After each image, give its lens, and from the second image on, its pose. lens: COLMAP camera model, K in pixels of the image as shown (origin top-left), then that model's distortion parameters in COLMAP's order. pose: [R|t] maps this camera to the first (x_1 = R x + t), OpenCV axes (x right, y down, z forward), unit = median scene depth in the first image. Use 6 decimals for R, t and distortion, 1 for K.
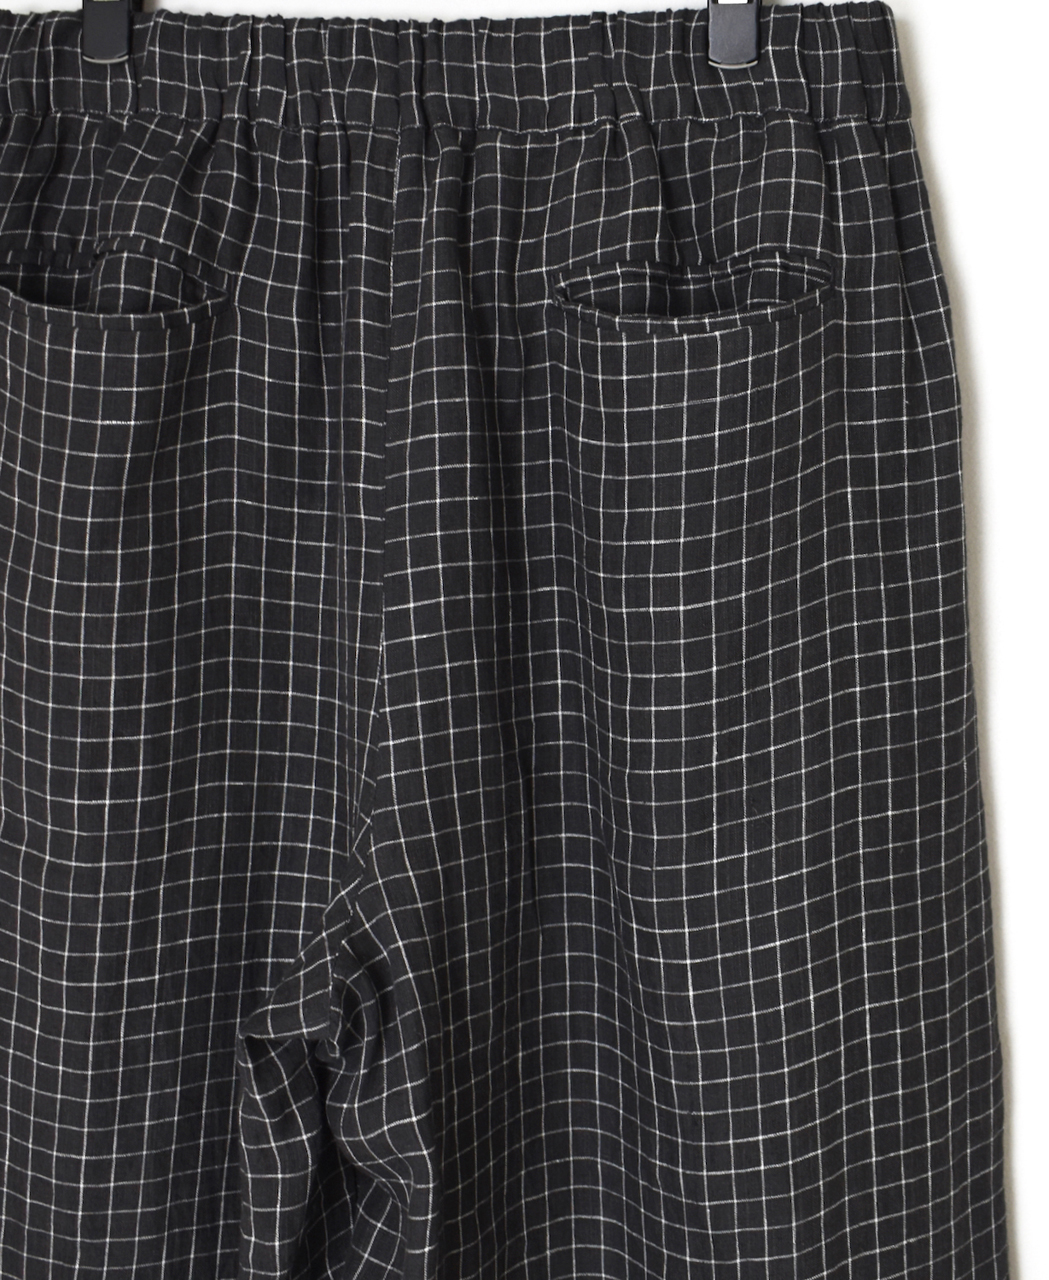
lens RADIAL K [[2720.1, 0, 524.5], [0, 2720.1, 640.0], [0, 0, 1]] dist [-0.057463, -0.129467]
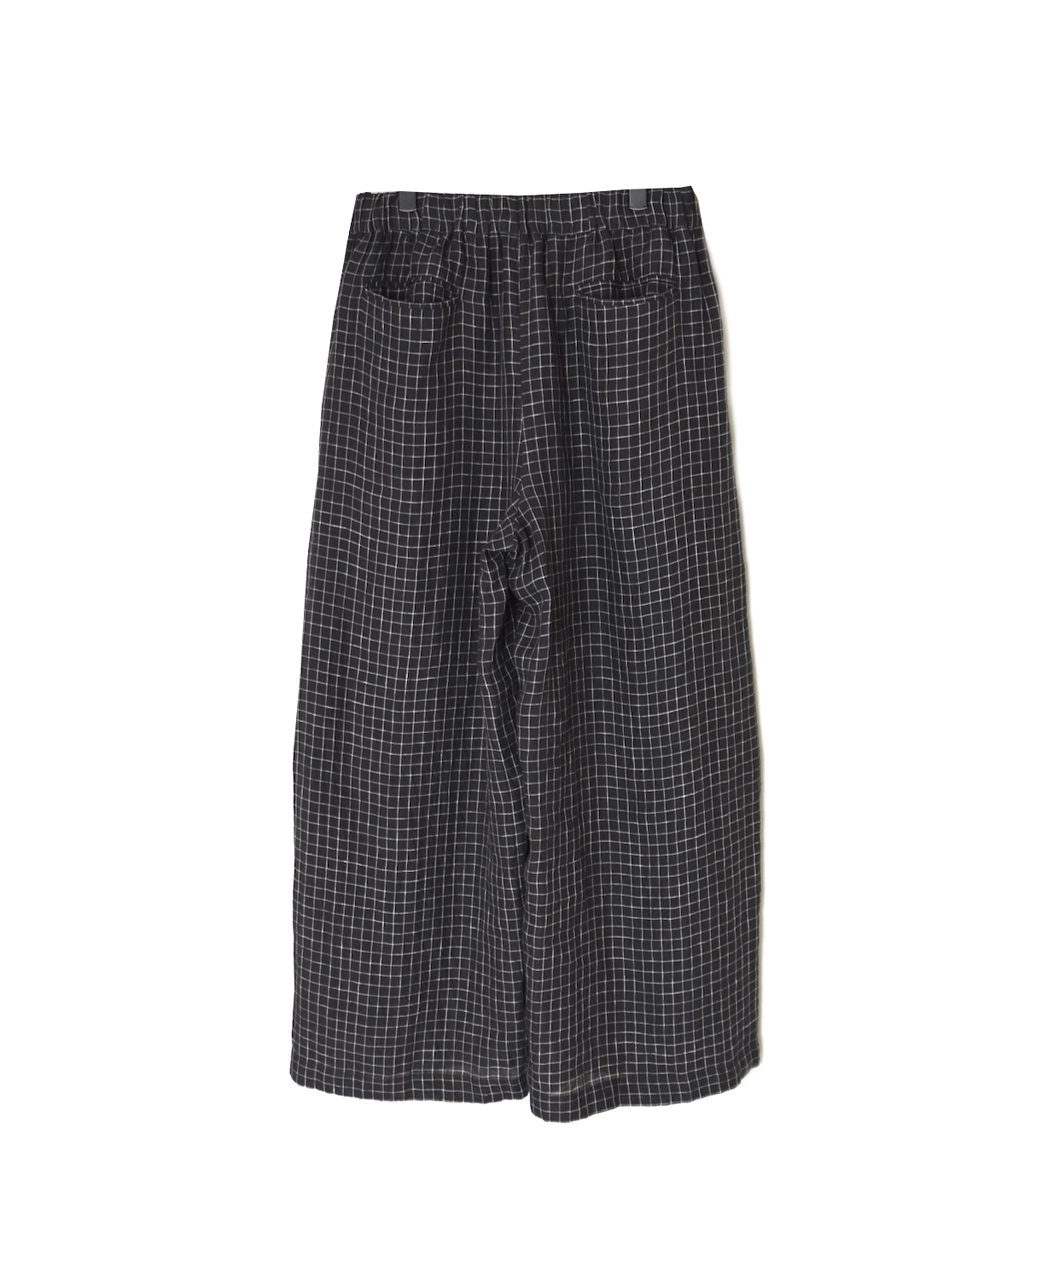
lens RADIAL K [[2038.4, 0, 524.5], [0, 2038.4, 640.0], [0, 0, 1]] dist [-0.005191, -0.013929]
pose [[0.998149, -0.033591, 0.050690, -0.162591], [0.031700, 0.998787, 0.037667, 0.150127], [-0.051894, -0.035990, 0.998004, -1.112533]]
